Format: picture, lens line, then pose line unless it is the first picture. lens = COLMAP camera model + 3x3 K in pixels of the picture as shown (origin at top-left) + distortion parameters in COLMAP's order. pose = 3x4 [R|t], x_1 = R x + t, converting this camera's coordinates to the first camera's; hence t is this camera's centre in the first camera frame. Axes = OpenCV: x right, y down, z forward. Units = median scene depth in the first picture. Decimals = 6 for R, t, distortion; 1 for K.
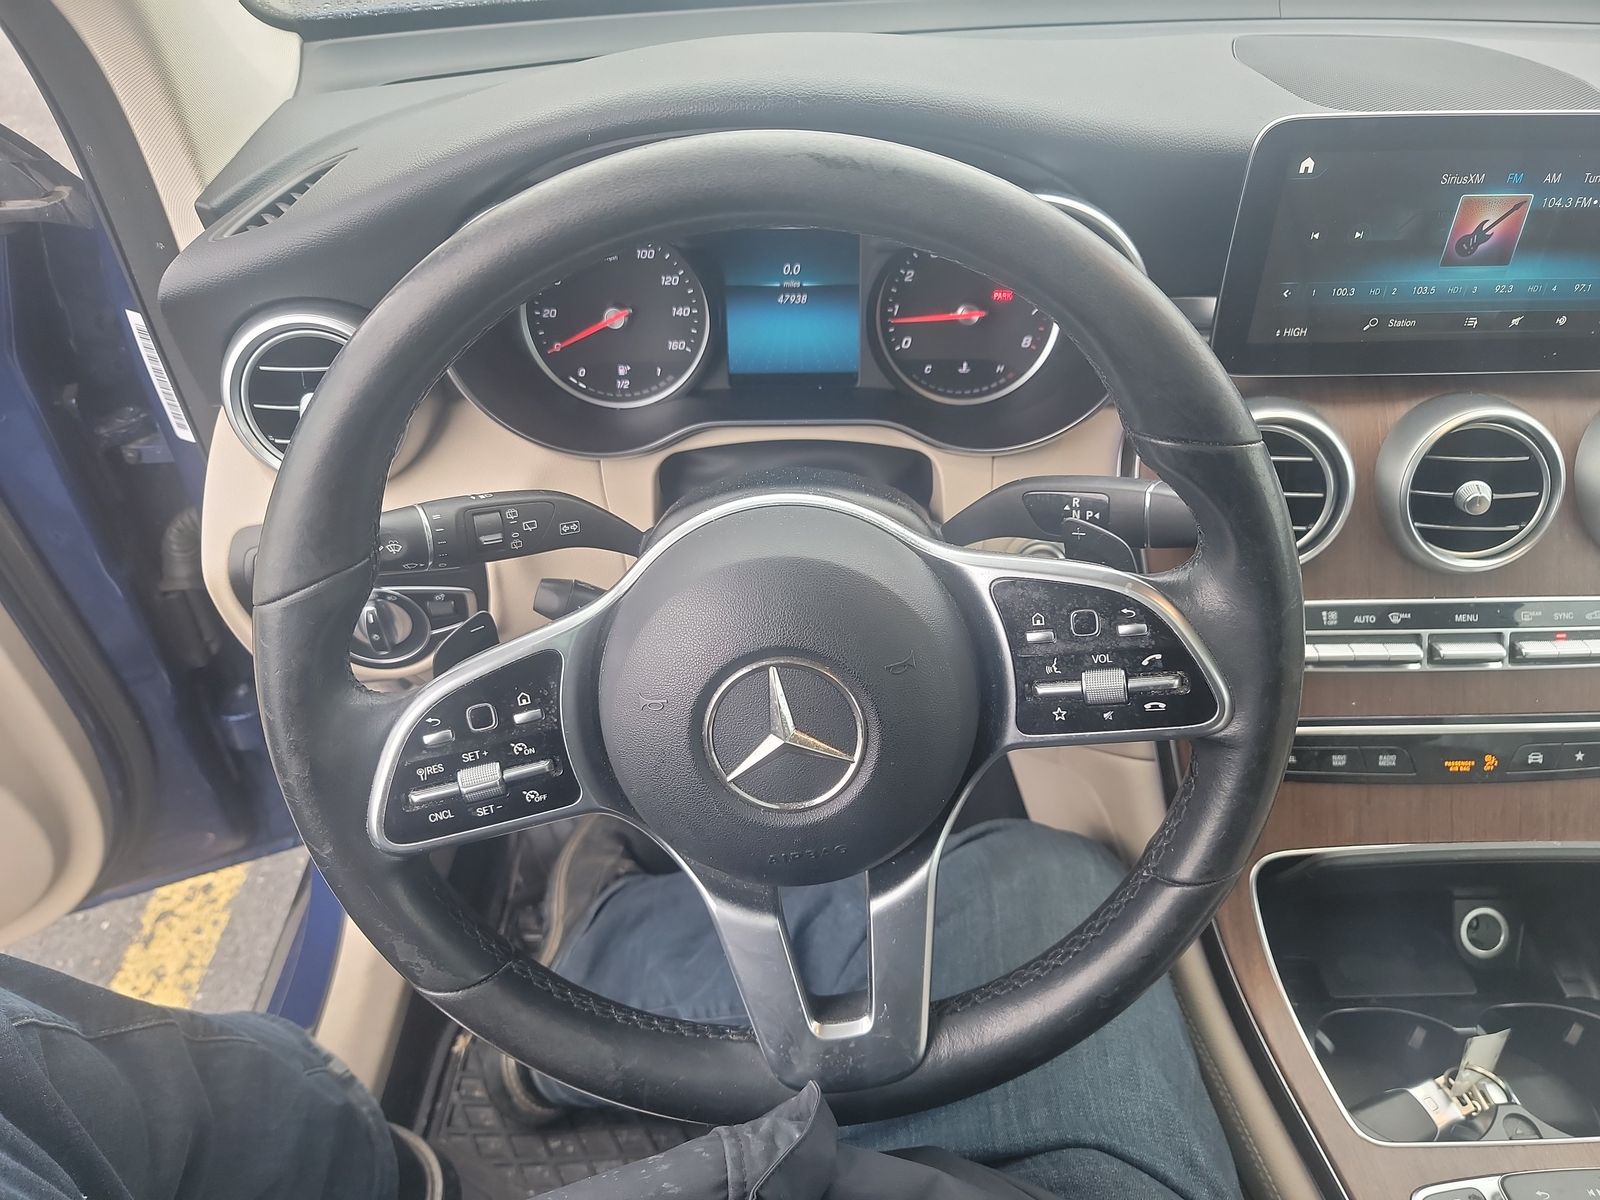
lens RADIAL K [[1110.1, 0, 807.0], [0, 1110.1, 590.6], [0, 0, 1]] dist [0.054656, -0.050003]
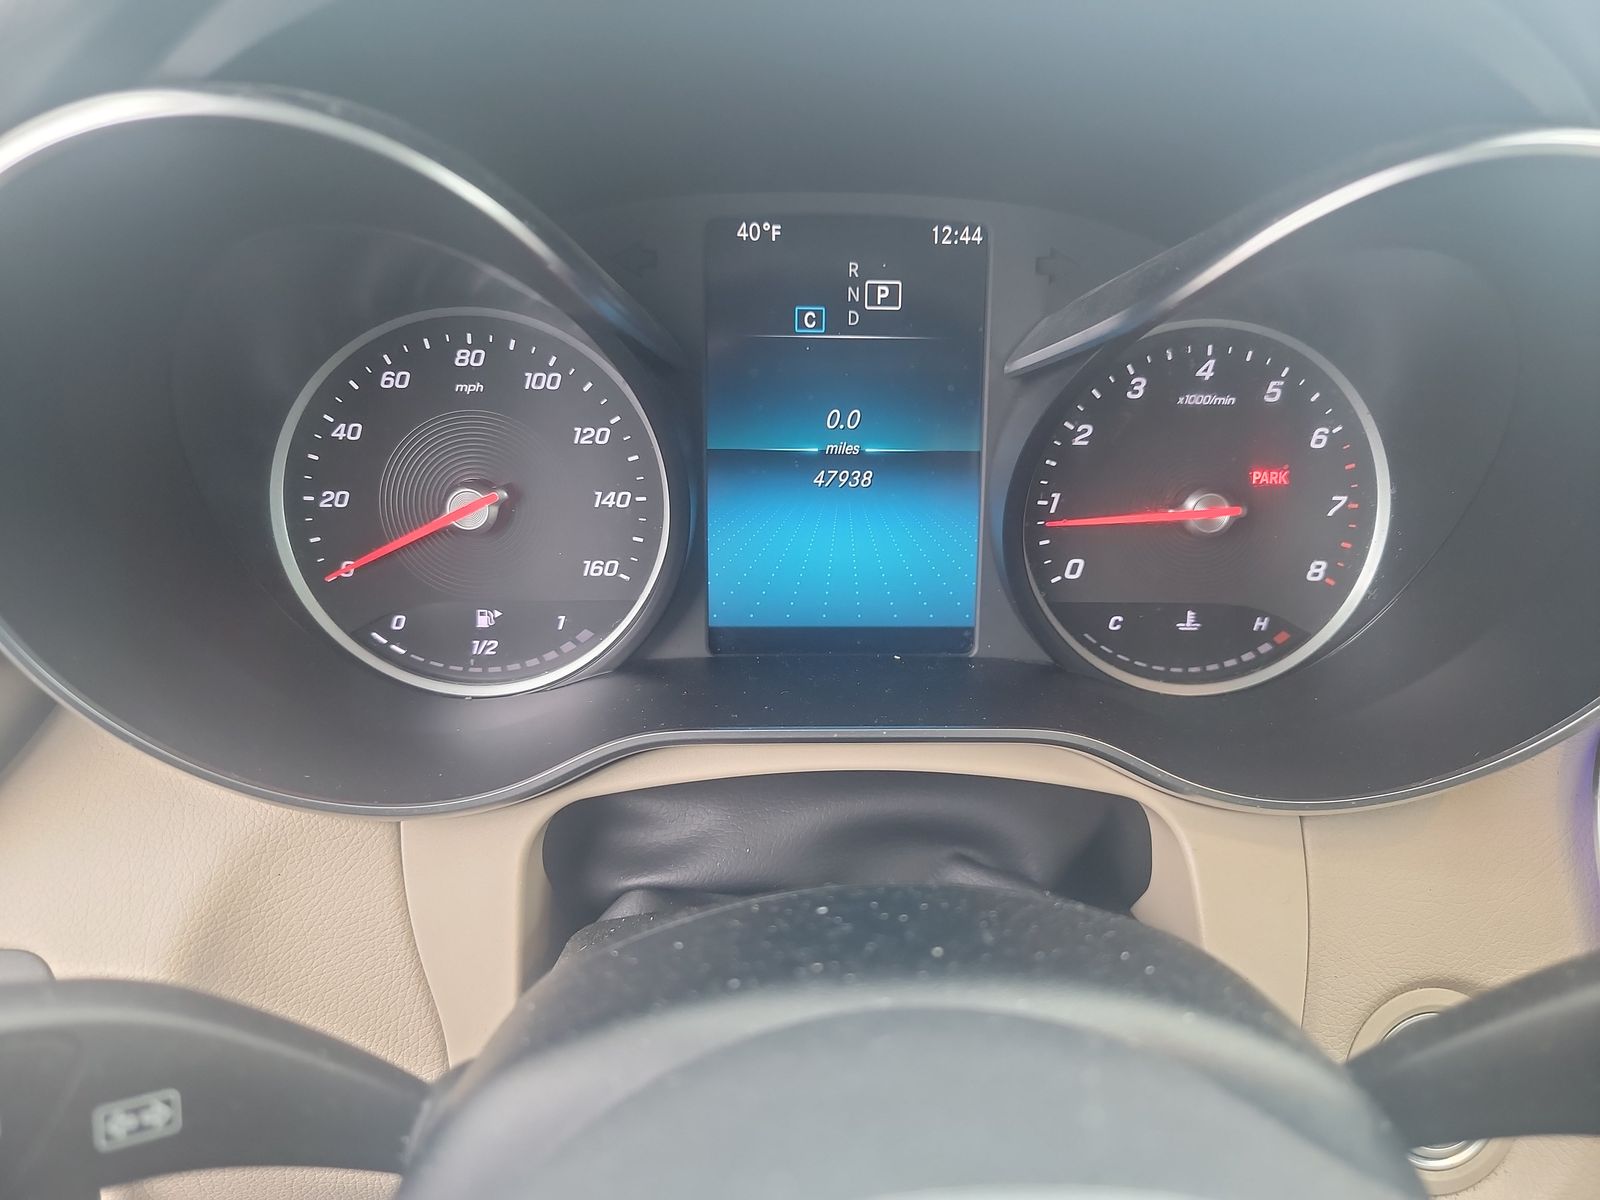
lens RADIAL K [[1110.1, 0, 807.0], [0, 1110.1, 590.6], [0, 0, 1]] dist [0.054656, -0.050003]
pose [[0.999641, 0.010665, 0.024560, -0.040356], [-0.004186, 0.968214, -0.250087, -0.092259], [-0.026447, 0.249895, 0.967912, 0.541132]]
